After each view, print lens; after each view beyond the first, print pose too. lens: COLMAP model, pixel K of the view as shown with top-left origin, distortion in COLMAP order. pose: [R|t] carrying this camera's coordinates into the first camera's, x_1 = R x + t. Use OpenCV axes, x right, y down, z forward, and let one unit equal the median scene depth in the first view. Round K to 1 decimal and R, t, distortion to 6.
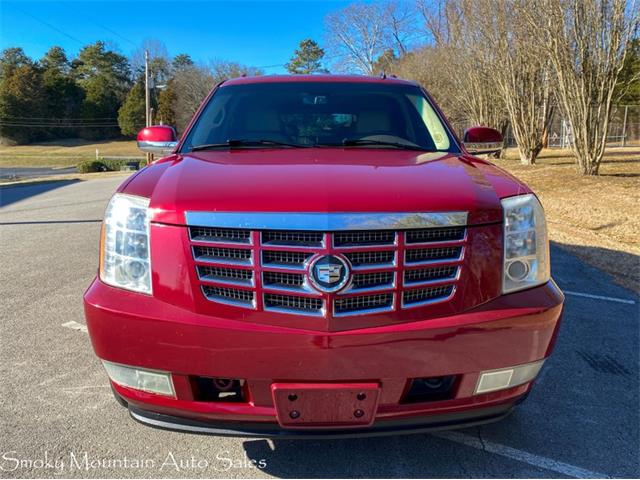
lens RADIAL K [[538.9, 0, 324.9], [0, 538.9, 219.9], [0, 0, 1]] dist [0.019873, 0.004275]
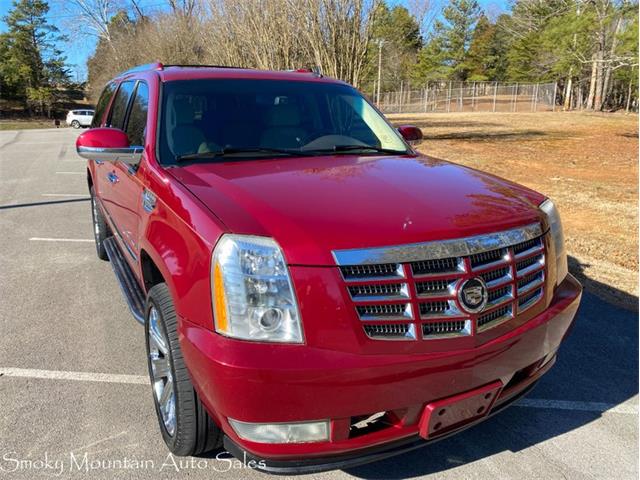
lens RADIAL K [[500.8, 0, 321.9], [0, 500.8, 232.3], [0, 0, 1]] dist [0.034282, -0.017184]
pose [[0.893479, -0.096686, 0.438574, -0.672774], [0.052109, 0.992274, 0.112593, -0.151867], [-0.446072, -0.077746, 0.891614, 0.234522]]
